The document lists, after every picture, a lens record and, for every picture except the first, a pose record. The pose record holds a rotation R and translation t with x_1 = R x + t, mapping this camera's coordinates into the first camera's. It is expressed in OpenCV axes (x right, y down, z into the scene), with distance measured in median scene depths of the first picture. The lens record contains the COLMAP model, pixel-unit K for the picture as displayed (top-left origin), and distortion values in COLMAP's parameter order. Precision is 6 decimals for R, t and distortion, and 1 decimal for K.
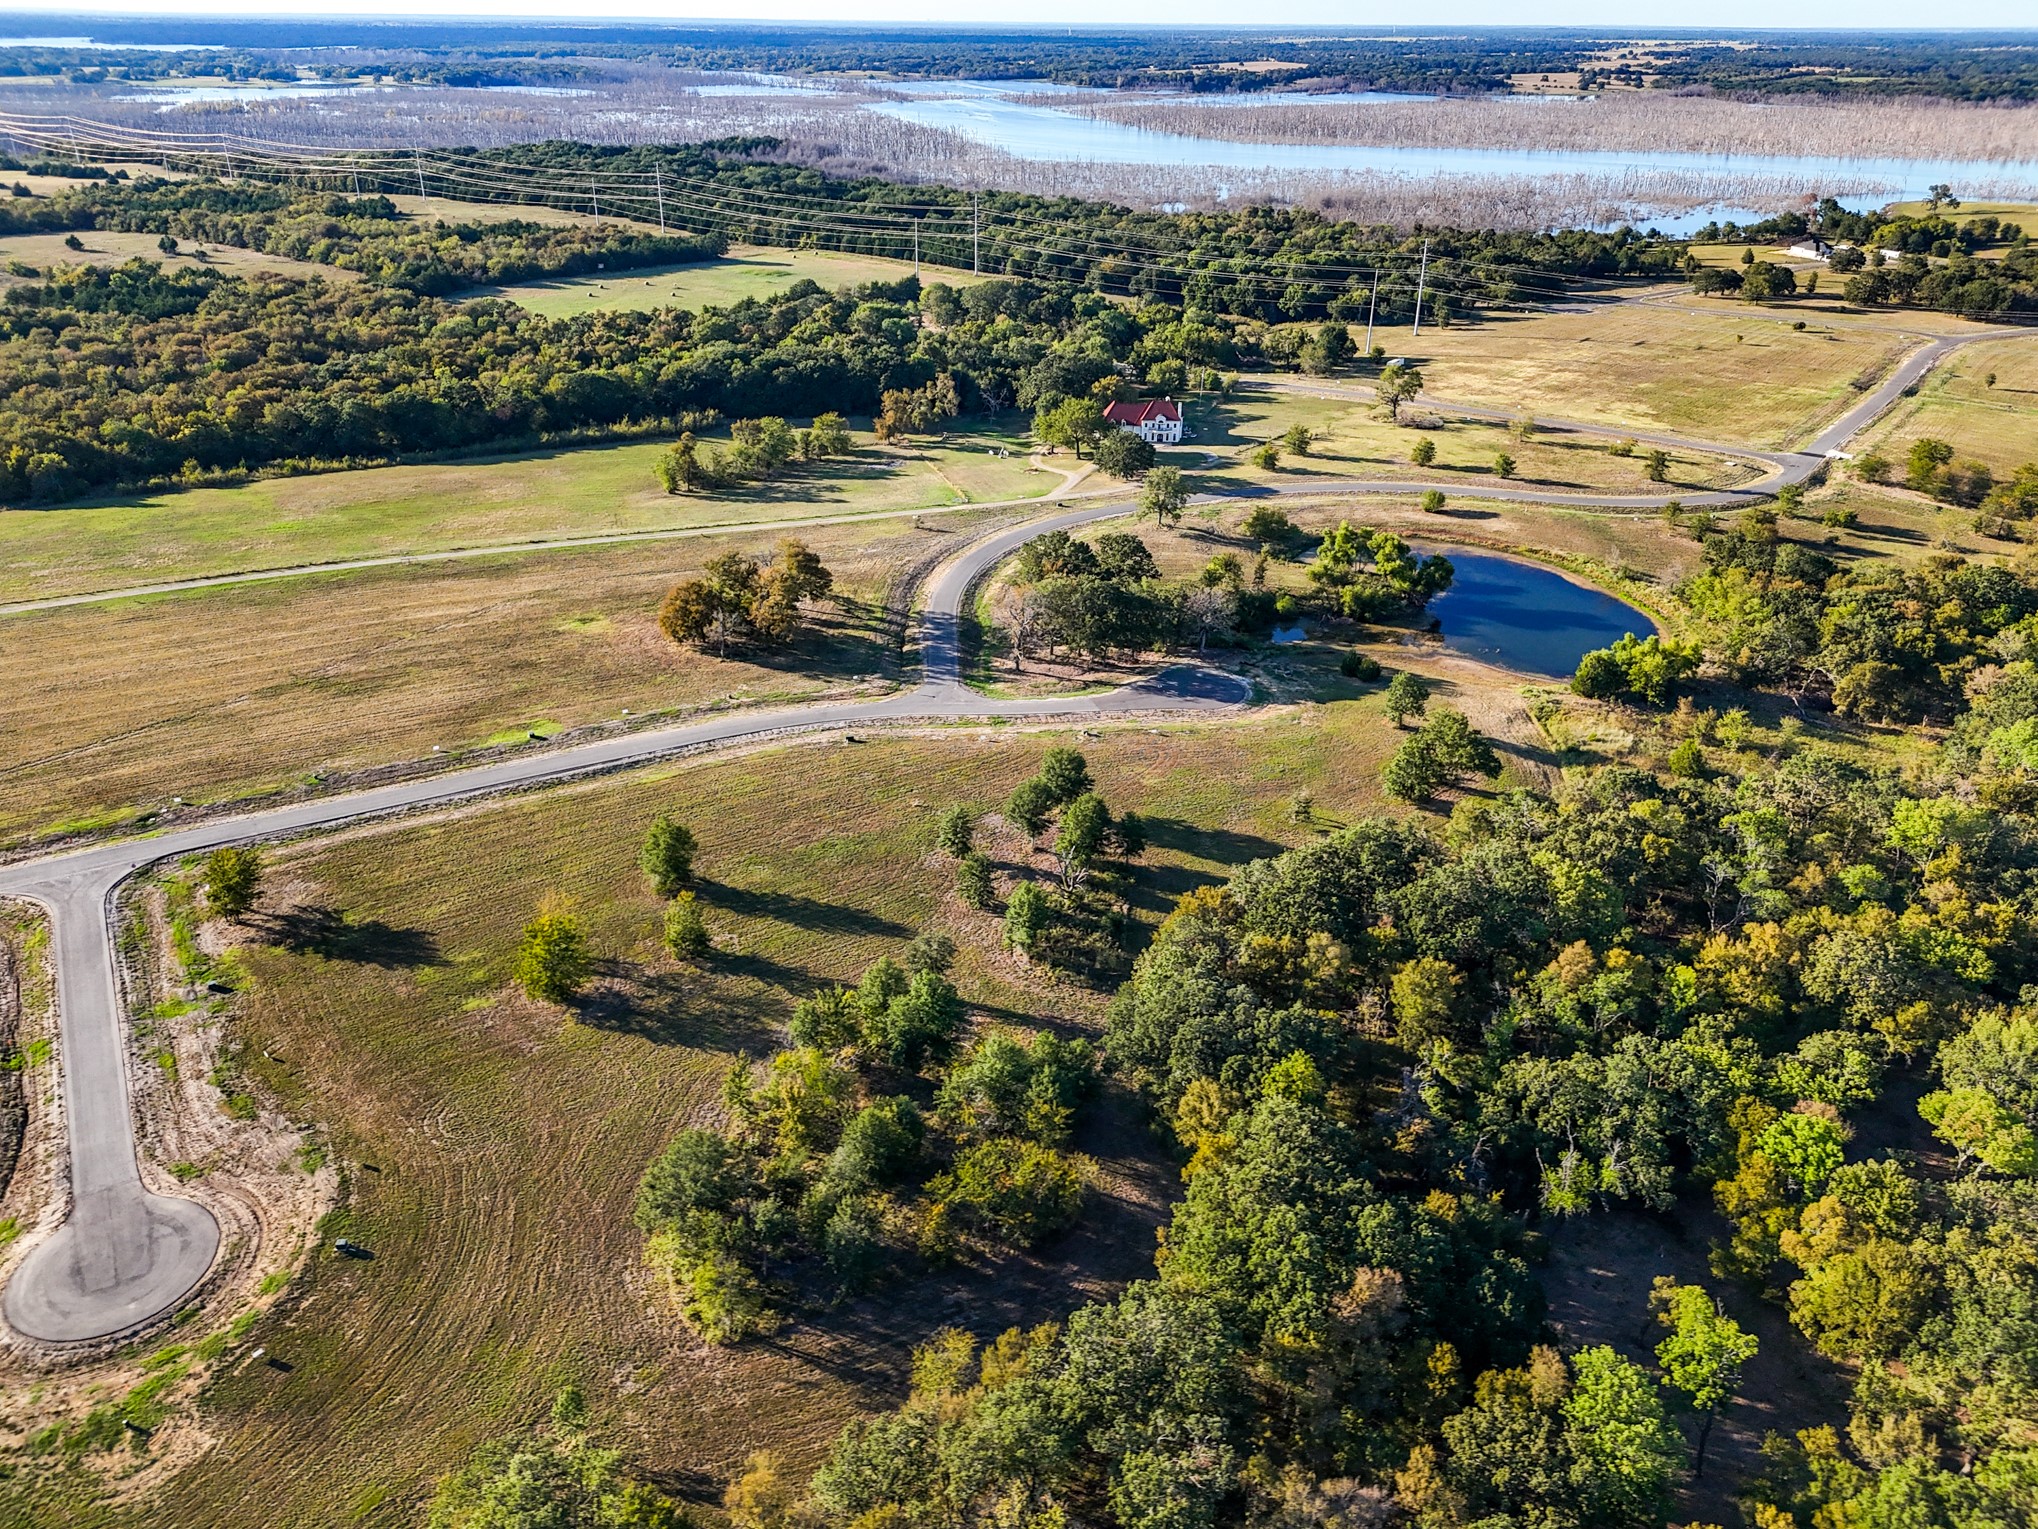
lens RADIAL K [[1506.6, 0, 1022.6], [0, 1506.6, 750.3], [0, 0, 1]] dist [0.055290, -0.049903]
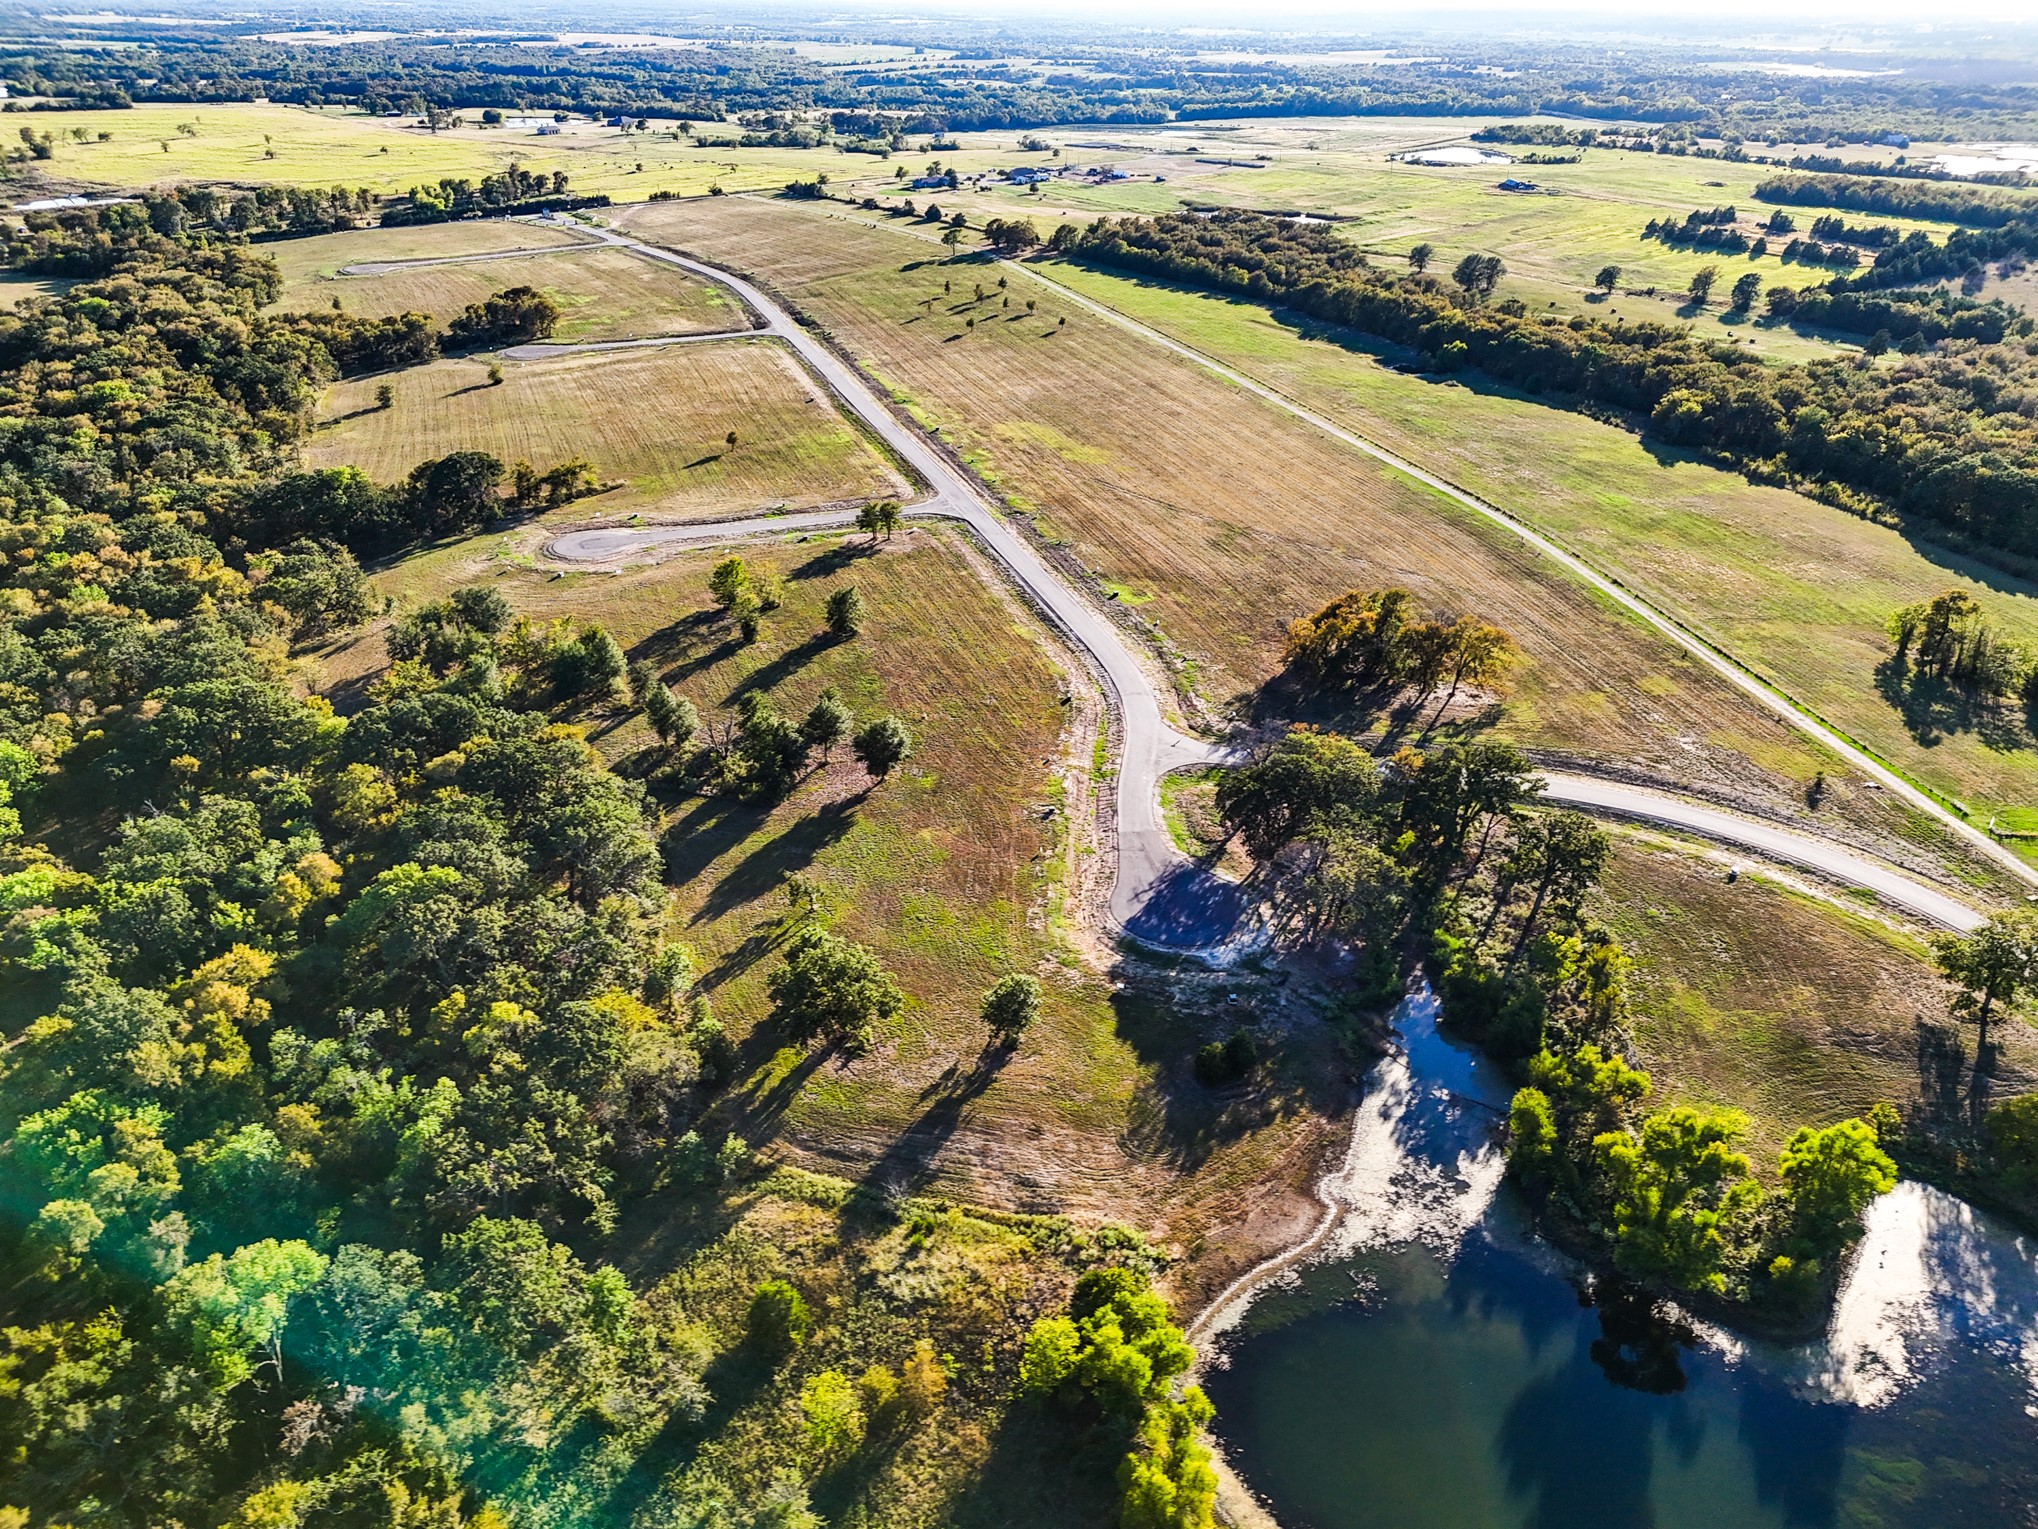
lens RADIAL K [[1506.6, 0, 1022.6], [0, 1506.6, 750.3], [0, 0, 1]] dist [0.055290, -0.049903]
pose [[-0.206328, 0.427656, -0.880079, 0.563130], [-0.437333, 0.764290, 0.473920, -0.313936], [0.875310, 0.482671, 0.029334, 0.655198]]
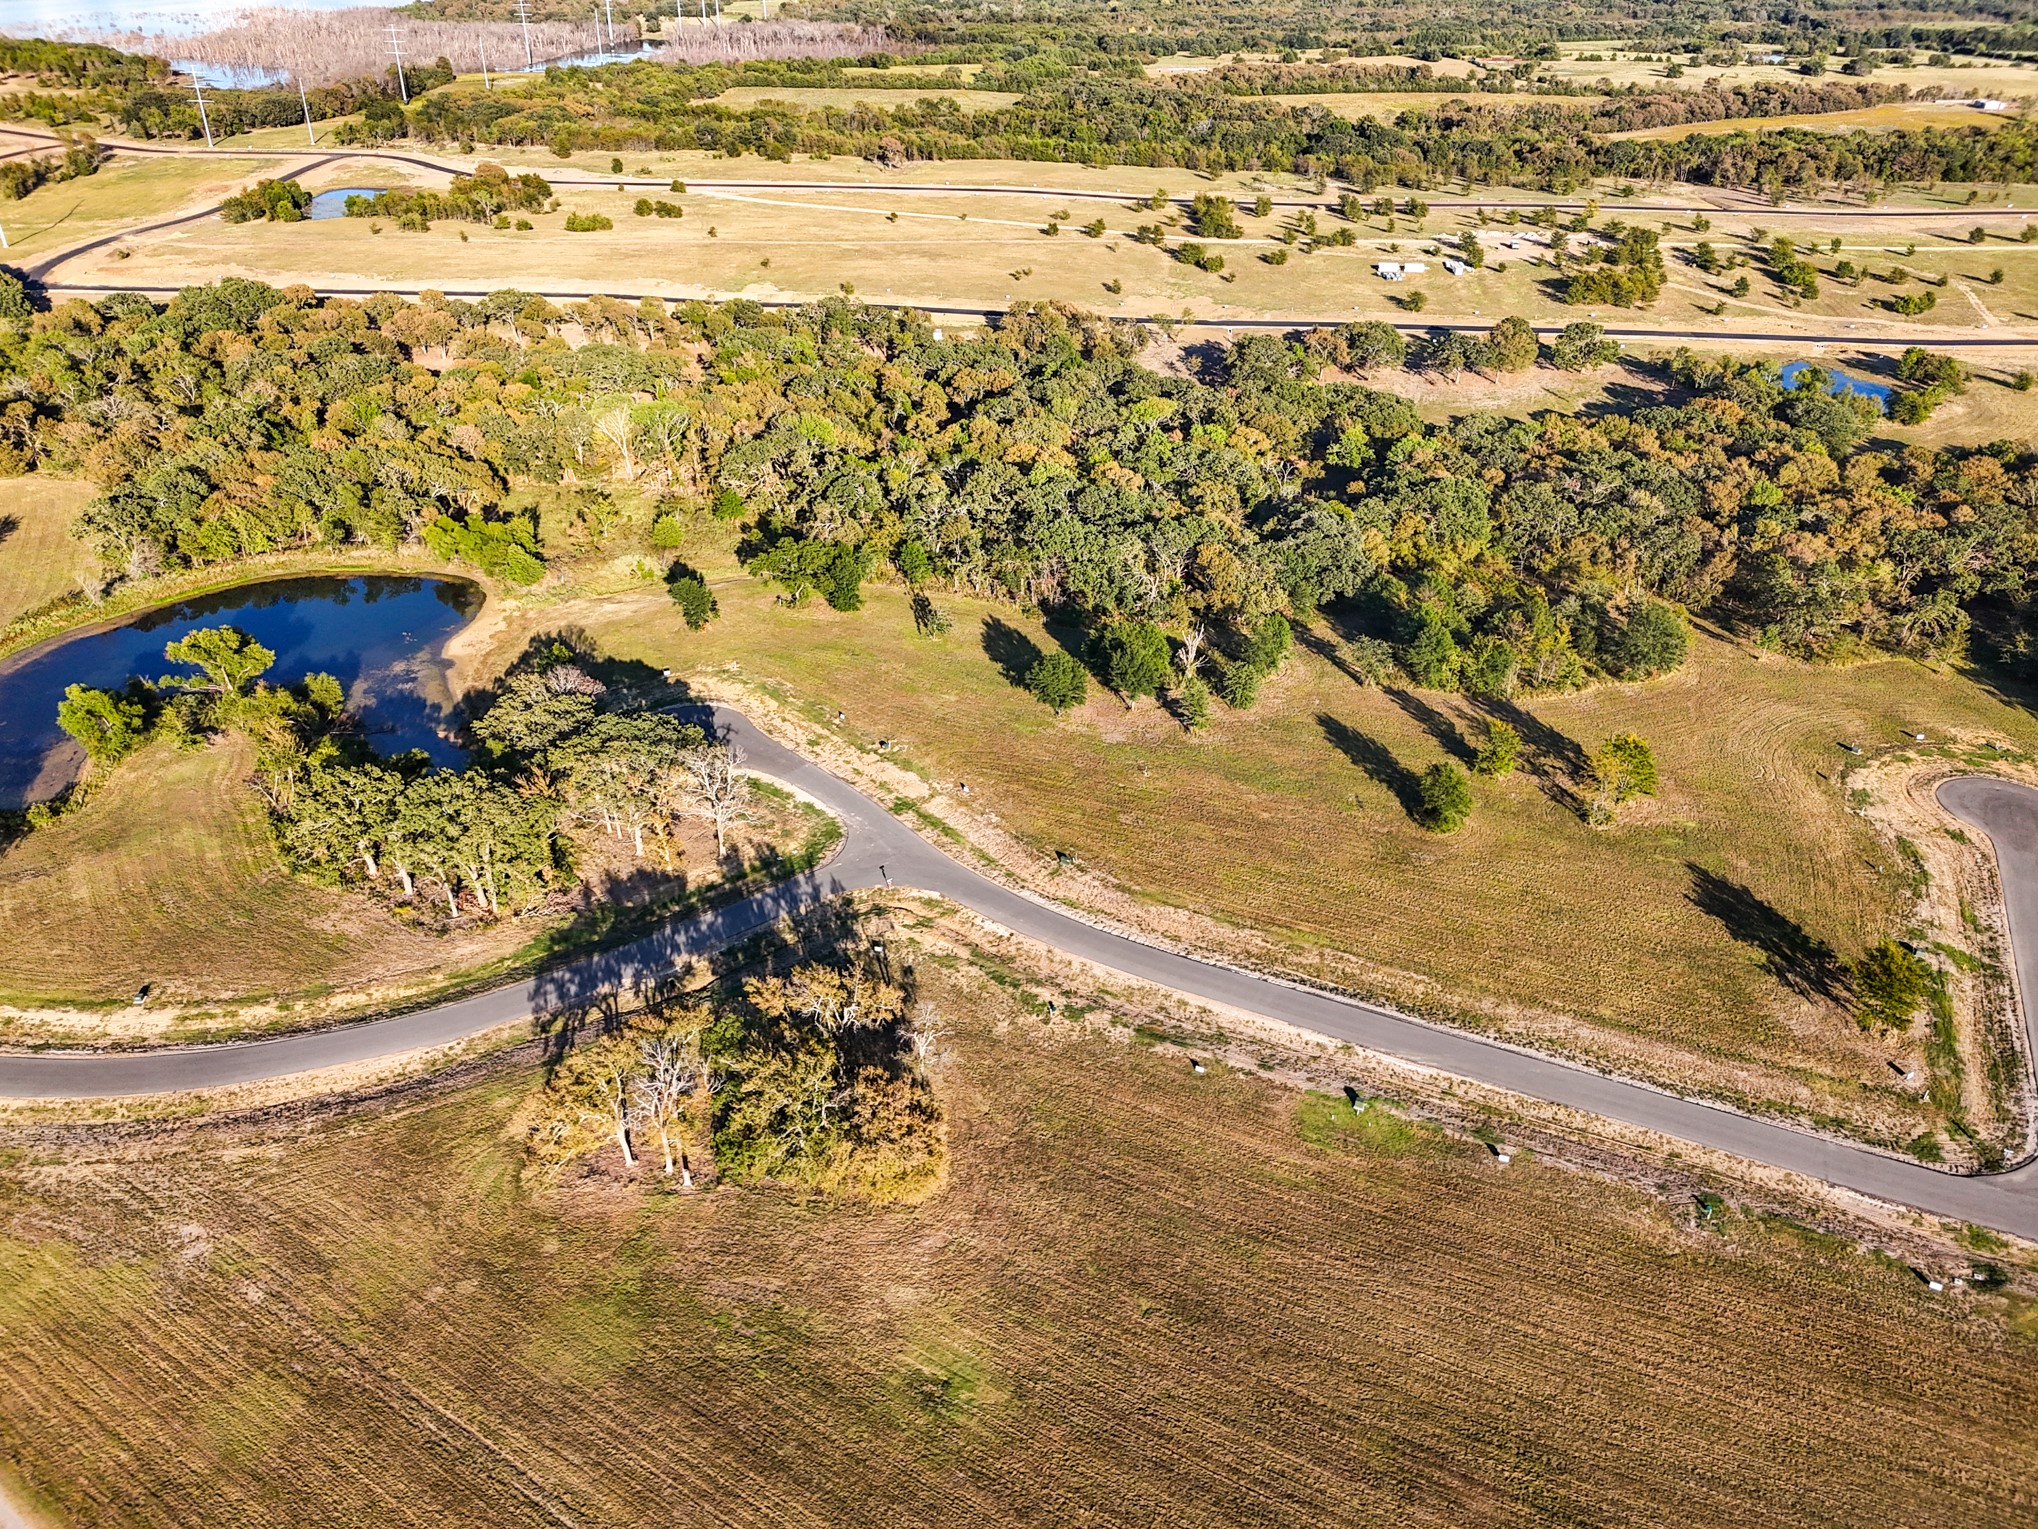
lens RADIAL K [[1506.6, 0, 1022.6], [0, 1506.6, 750.3], [0, 0, 1]] dist [0.055290, -0.049903]
pose [[-0.554111, -0.422318, 0.717362, -0.430448], [0.347327, 0.665869, 0.660289, -0.383147], [-0.756522, 0.615033, -0.222283, 0.787592]]
